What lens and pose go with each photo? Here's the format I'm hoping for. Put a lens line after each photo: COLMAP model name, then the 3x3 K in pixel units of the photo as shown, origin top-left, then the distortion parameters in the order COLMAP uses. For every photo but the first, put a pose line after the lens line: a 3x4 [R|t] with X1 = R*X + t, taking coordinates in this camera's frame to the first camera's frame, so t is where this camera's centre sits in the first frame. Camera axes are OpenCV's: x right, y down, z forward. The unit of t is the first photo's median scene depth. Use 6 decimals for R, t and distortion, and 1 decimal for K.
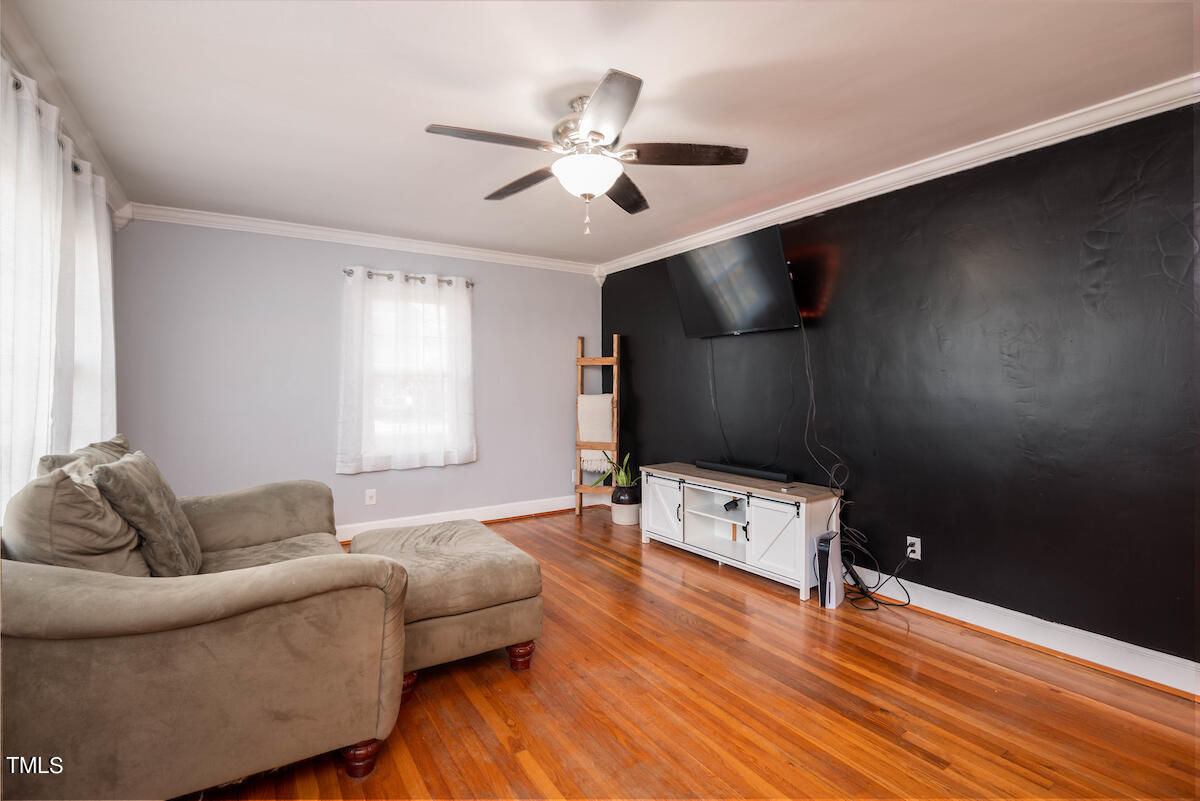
lens RADIAL K [[544.3, 0, 588.8], [0, 544.3, 396.2], [0, 0, 1]] dist [-0.009670, -0.011196]
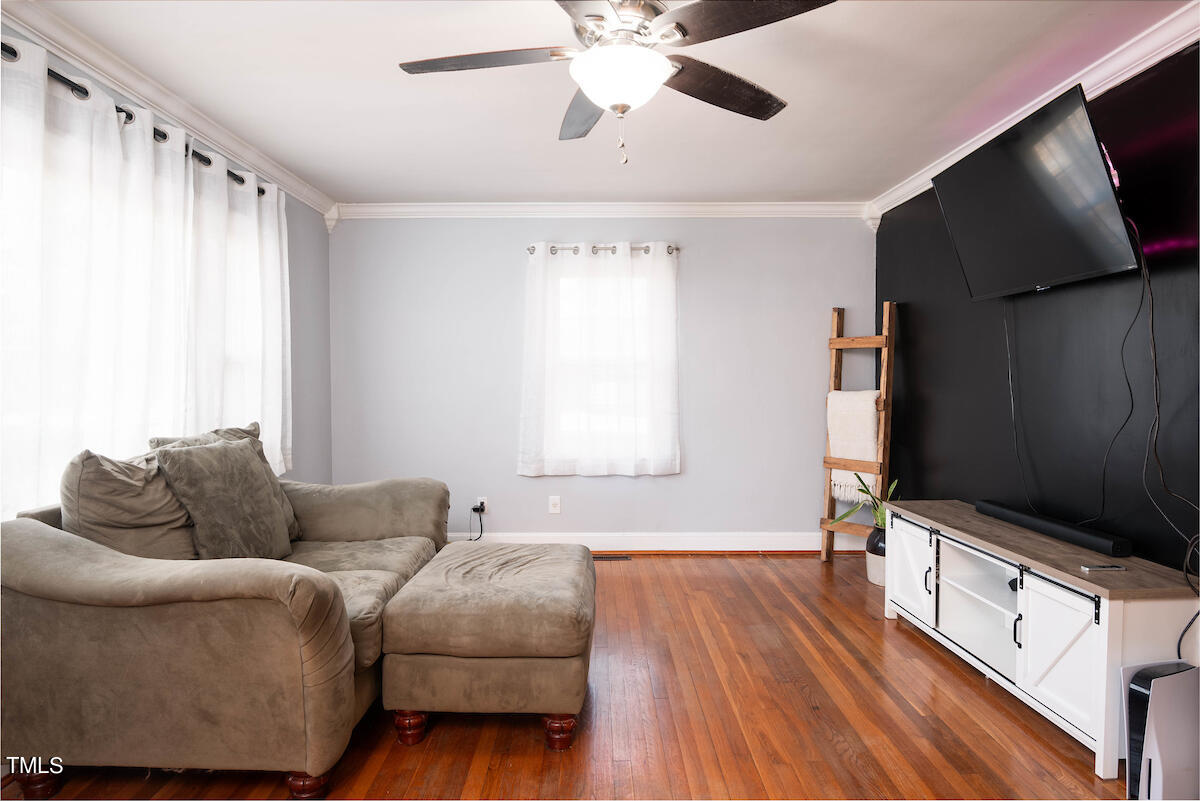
lens RADIAL K [[667.6, 0, 590.0], [0, 667.6, 395.0], [0, 0, 1]] dist [-0.002862, -0.016903]
pose [[0.840751, 0.015720, -0.541194, 0.311607], [-0.012205, 0.999875, 0.010083, -0.003598], [0.541285, -0.001872, 0.840837, 0.177376]]
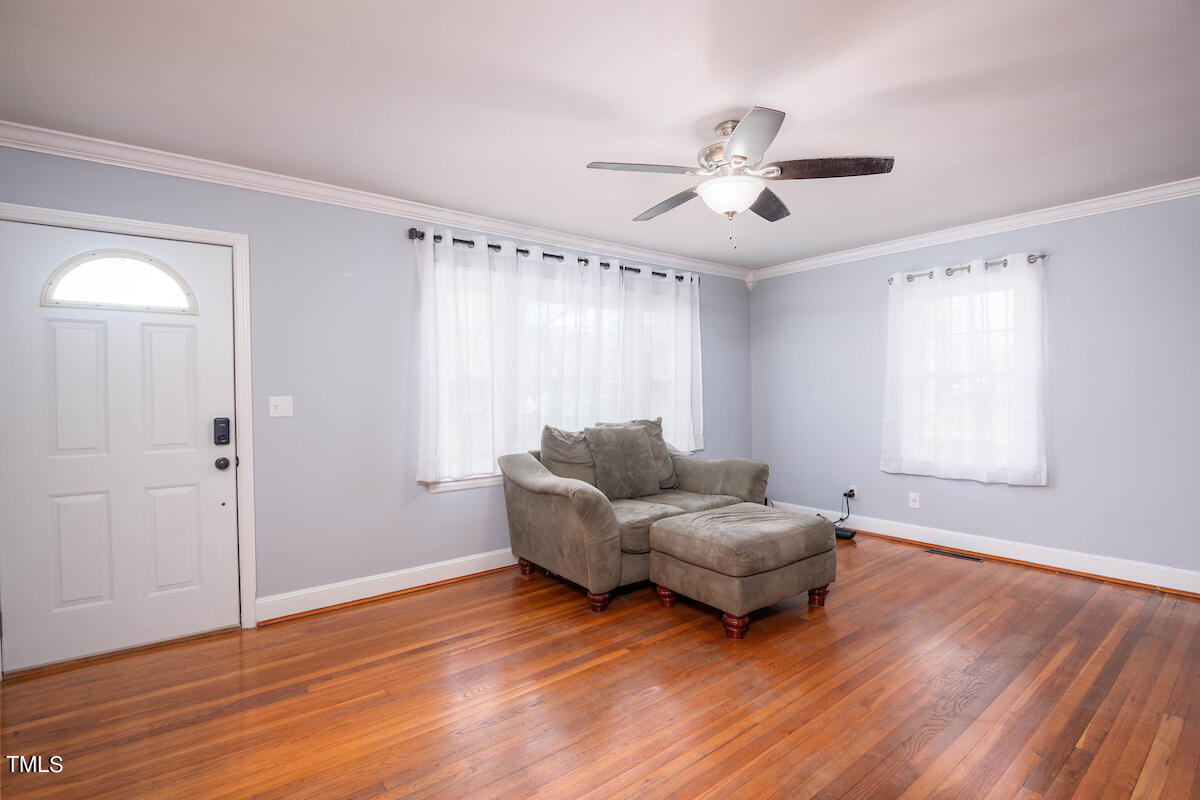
lens RADIAL K [[554.8, 0, 600.0], [0, 554.8, 400.0], [0, 0, 1]] dist [-0.028140, 0.000269]
pose [[0.095632, 0.015175, -0.995301, 0.751455], [-0.010707, 0.999842, 0.014215, -0.009212], [0.995359, 0.009297, 0.095779, 0.455226]]
